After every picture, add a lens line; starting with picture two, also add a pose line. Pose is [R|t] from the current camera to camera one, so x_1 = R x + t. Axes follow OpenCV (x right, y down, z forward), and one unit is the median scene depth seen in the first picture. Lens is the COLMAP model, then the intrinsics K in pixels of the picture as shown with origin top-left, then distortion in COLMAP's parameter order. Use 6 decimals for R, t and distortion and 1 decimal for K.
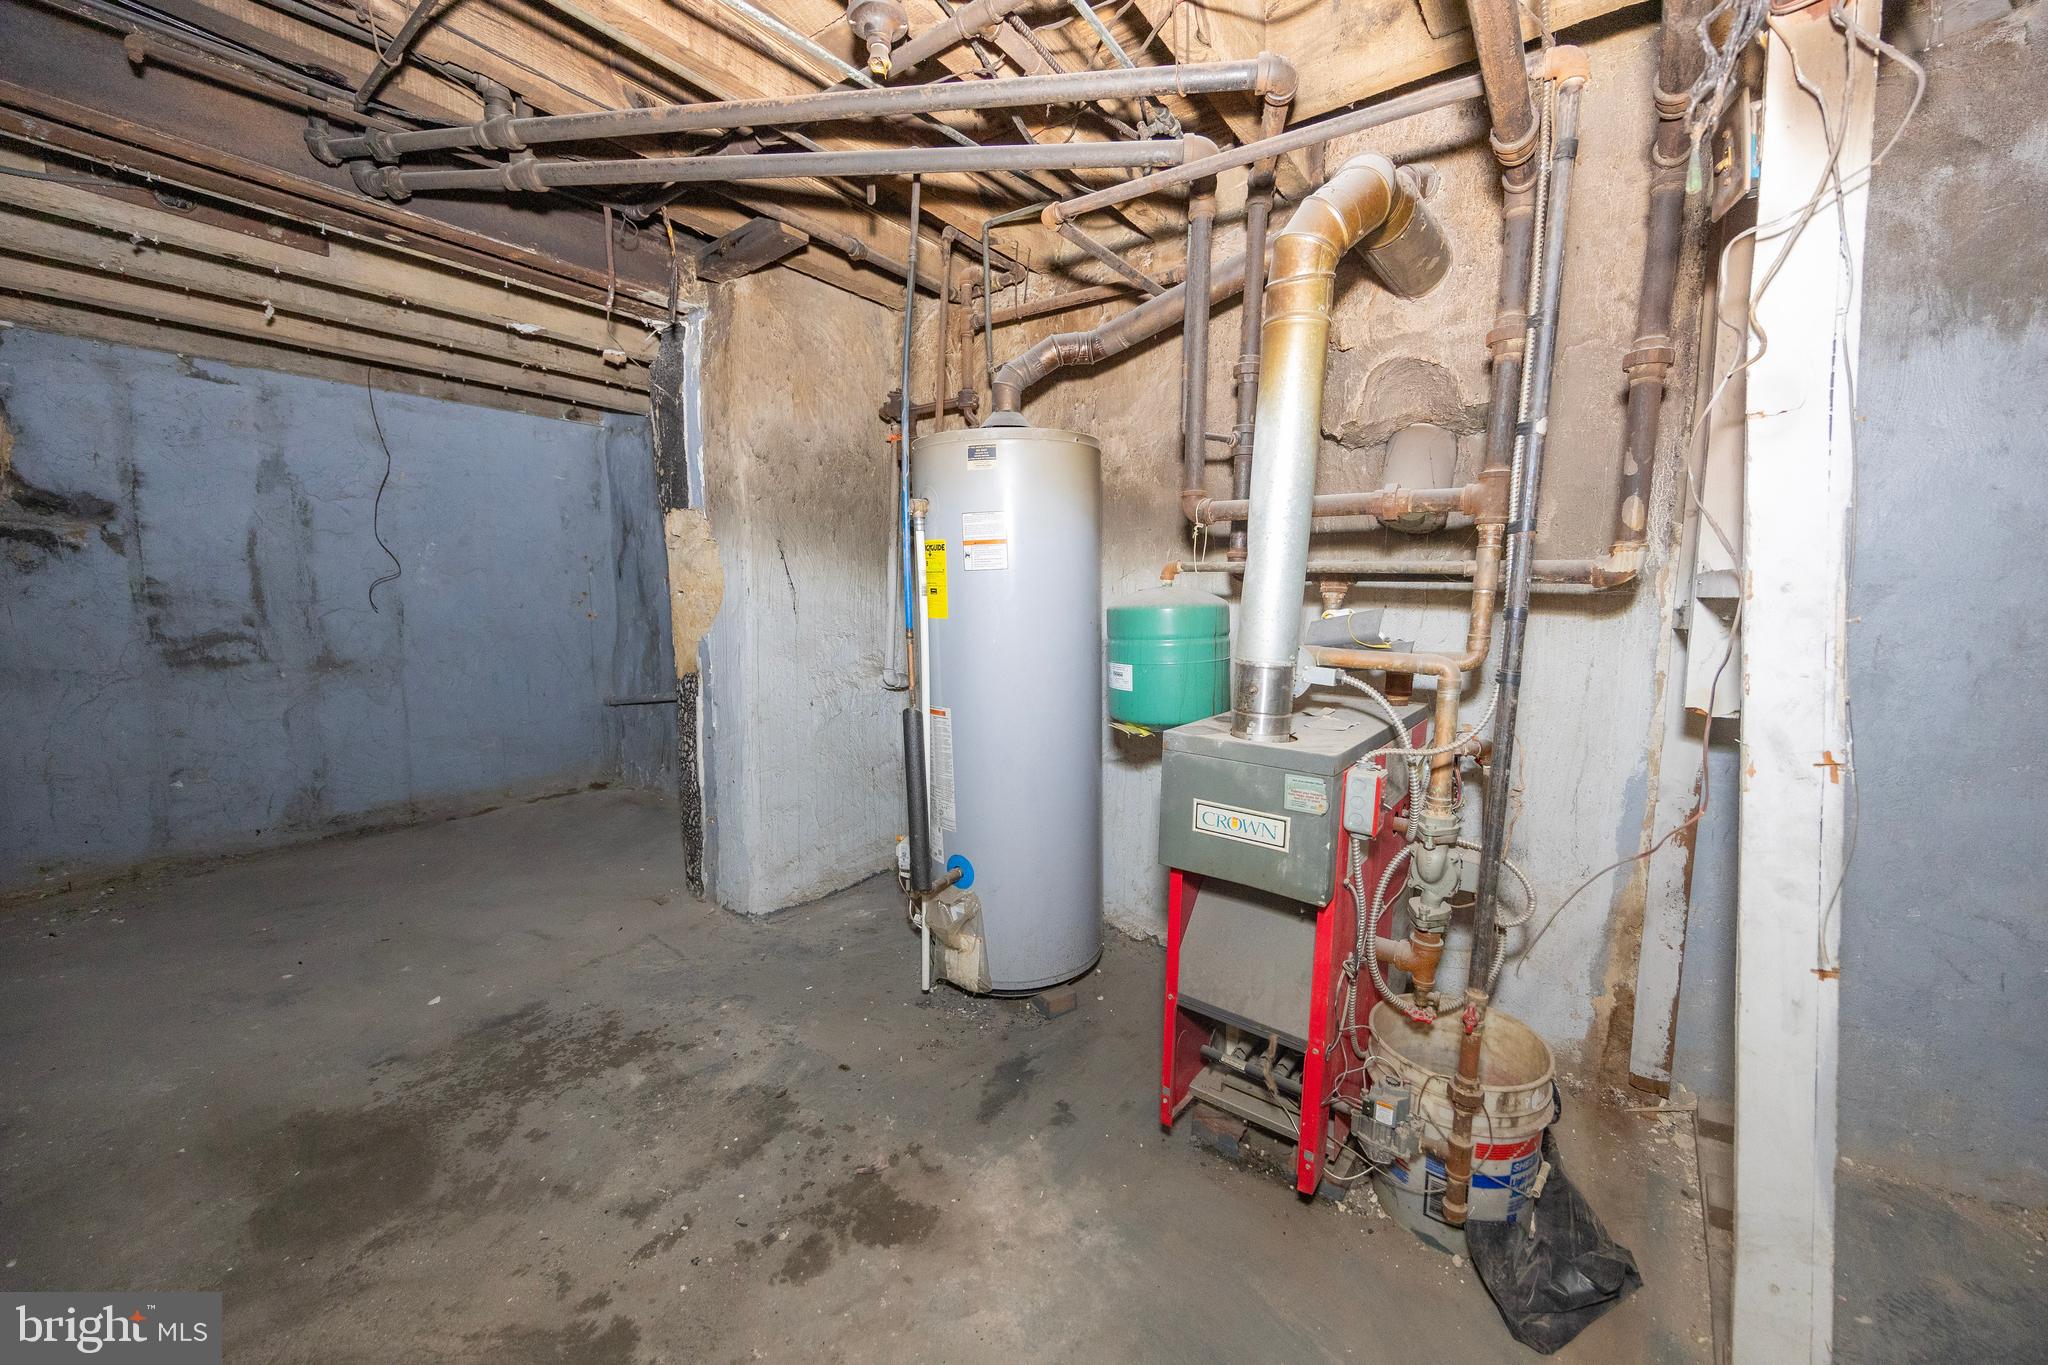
lens RADIAL K [[777.1, 0, 1030.0], [0, 777.1, 683.6], [0, 0, 1]] dist [-0.004130, 0.000429]
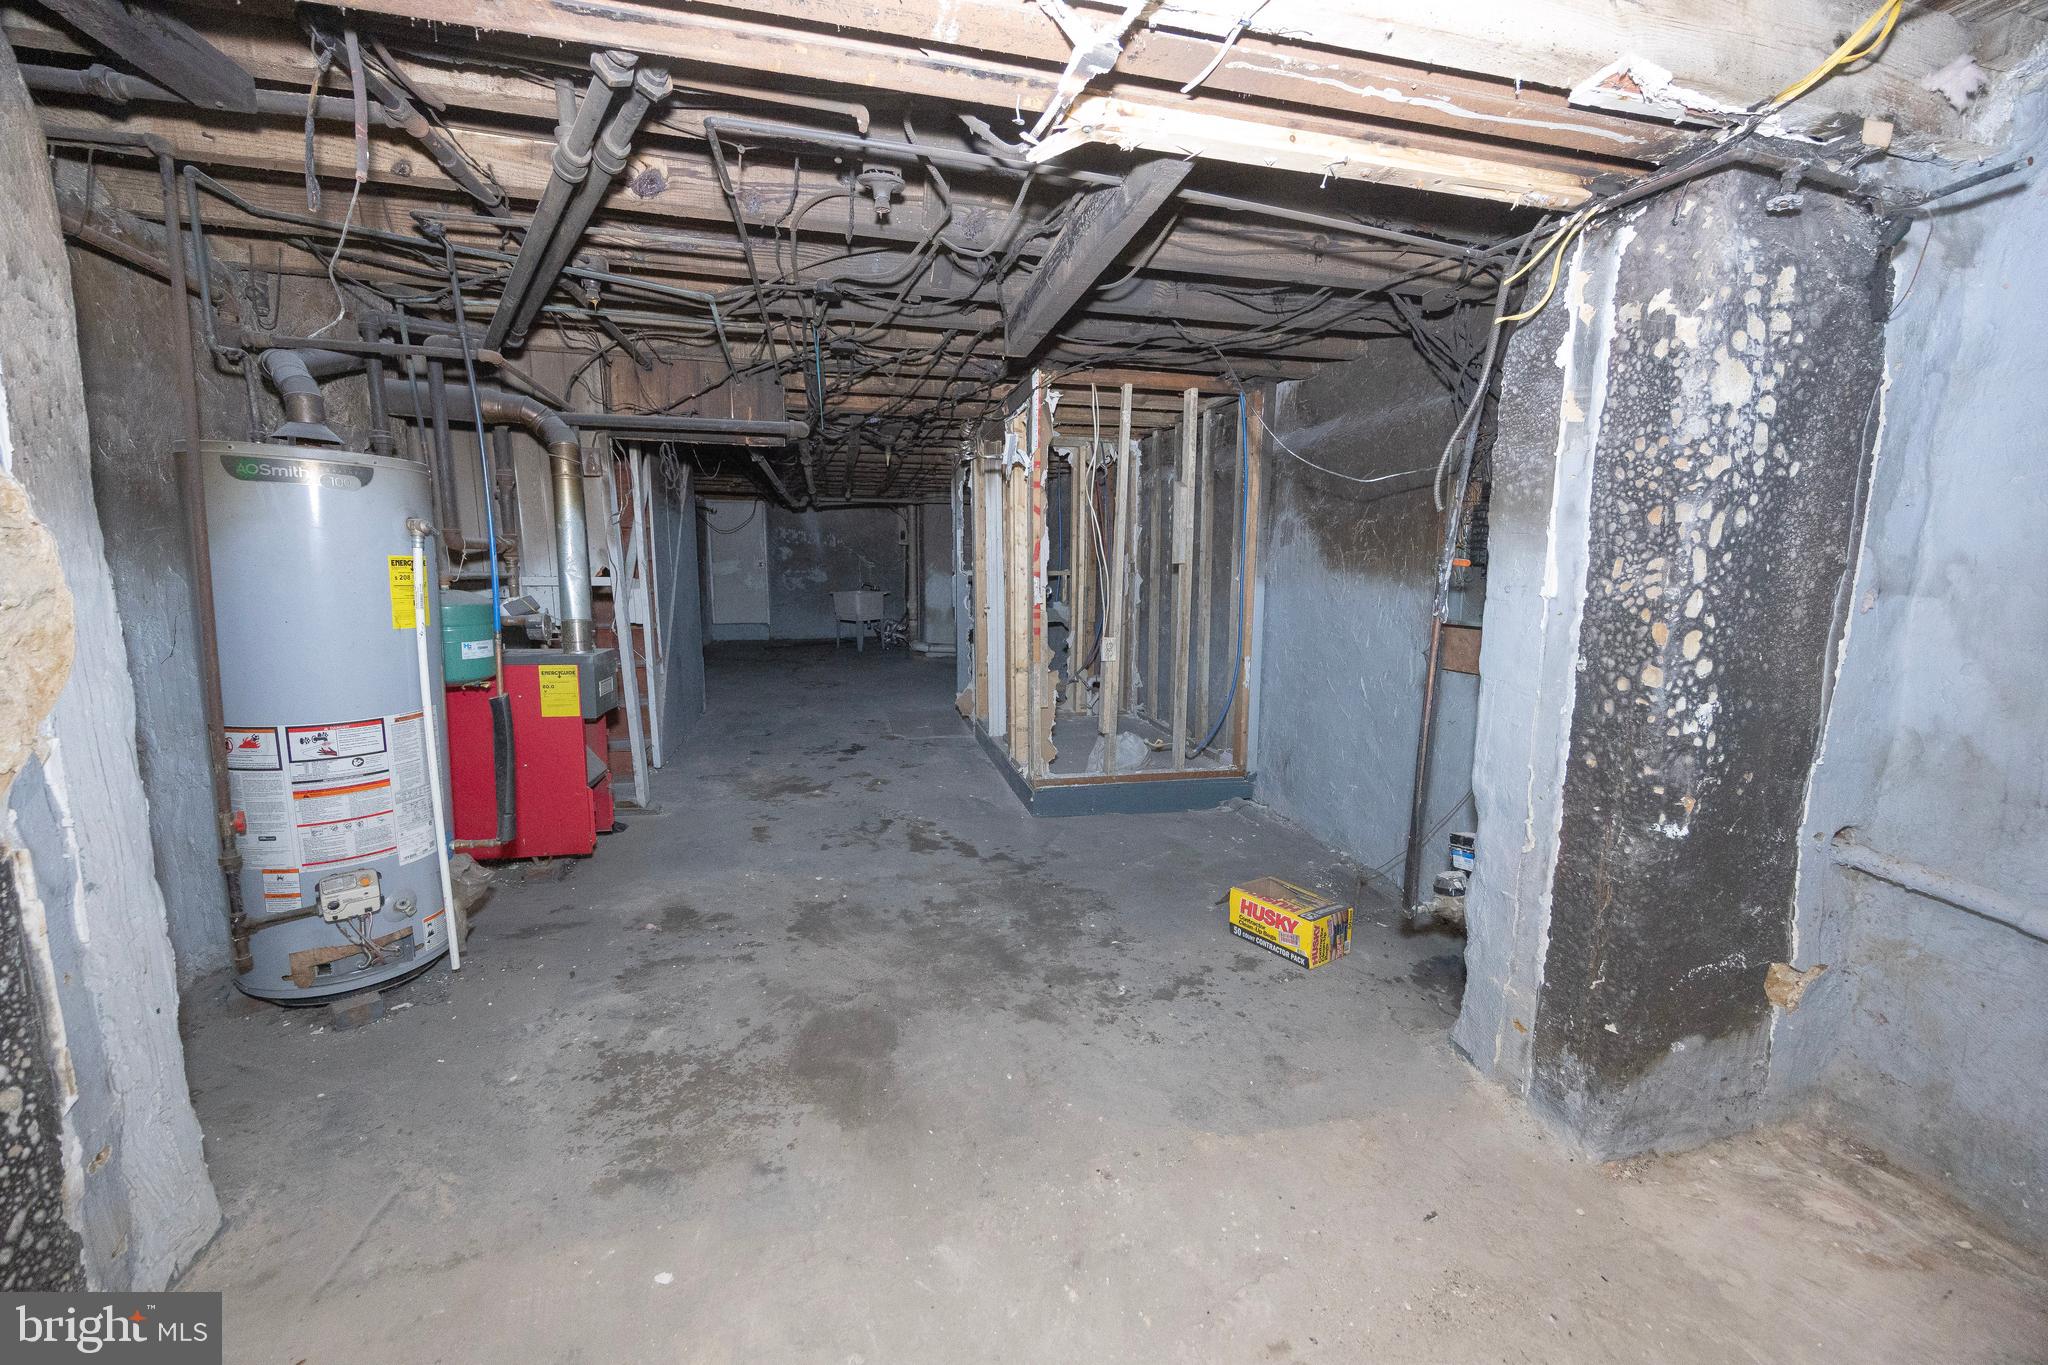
lens RADIAL K [[777.1, 0, 1026.9], [0, 777.1, 675.5], [0, 0, 1]] dist [-0.004130, 0.000429]
pose [[-0.772366, -0.105188, 0.626407, -1.185735], [0.062176, 0.968936, 0.239369, -0.184319], [-0.632127, 0.223828, -0.741833, 1.030301]]
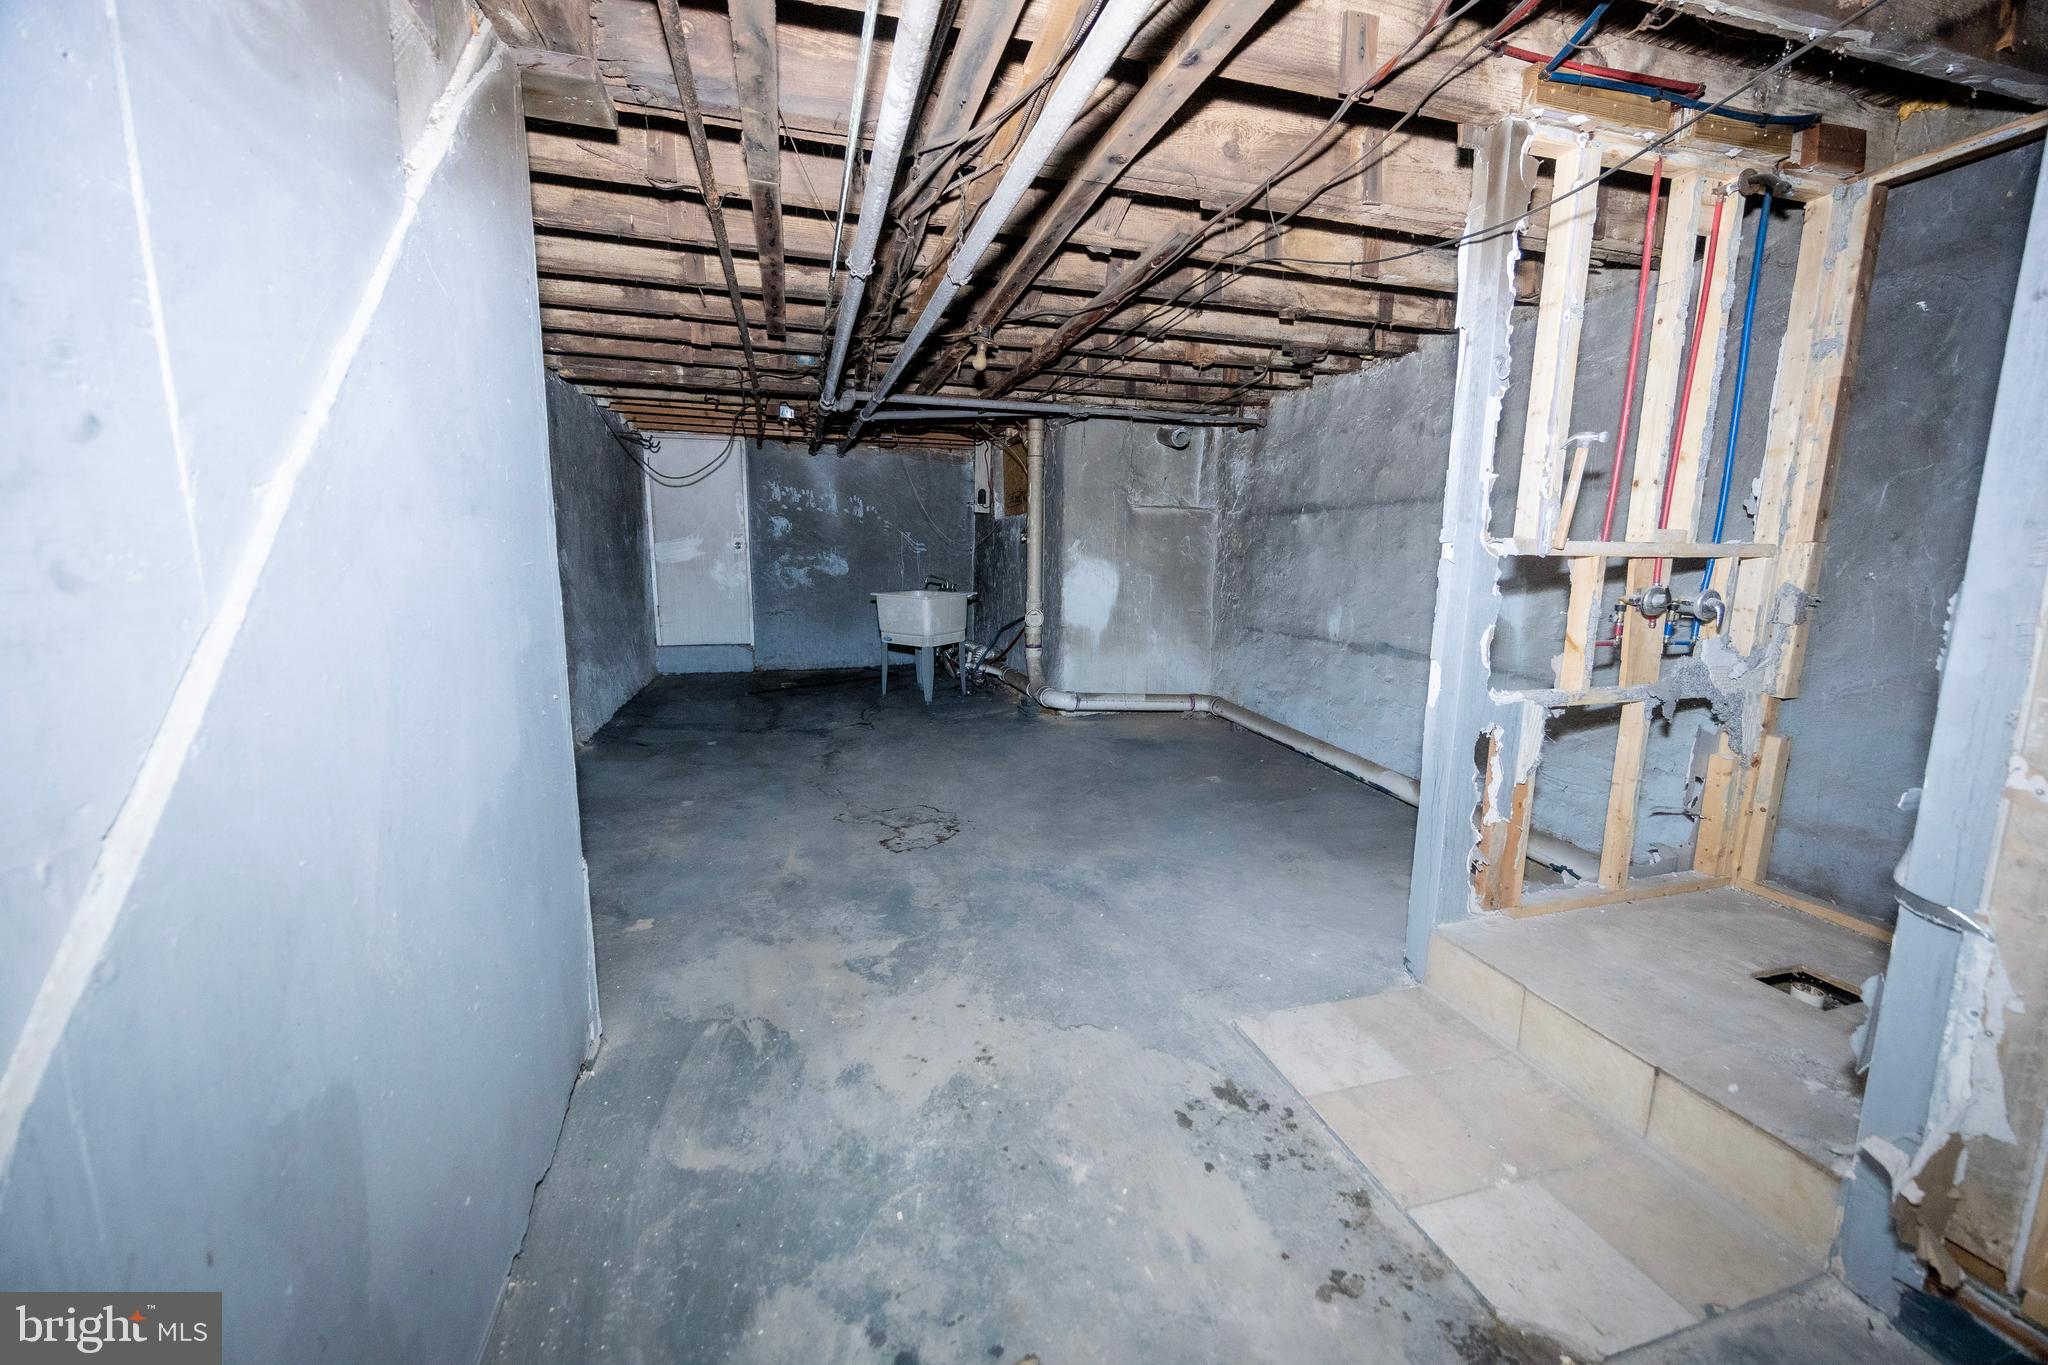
lens RADIAL K [[777.1, 0, 1029.0], [0, 777.1, 680.5], [0, 0, 1]] dist [-0.004130, 0.000429]
pose [[-0.802662, -0.111851, 0.585852, 0.599260], [0.052810, 0.965072, 0.256606, 0.003161], [-0.594091, 0.236907, -0.768720, 0.021683]]
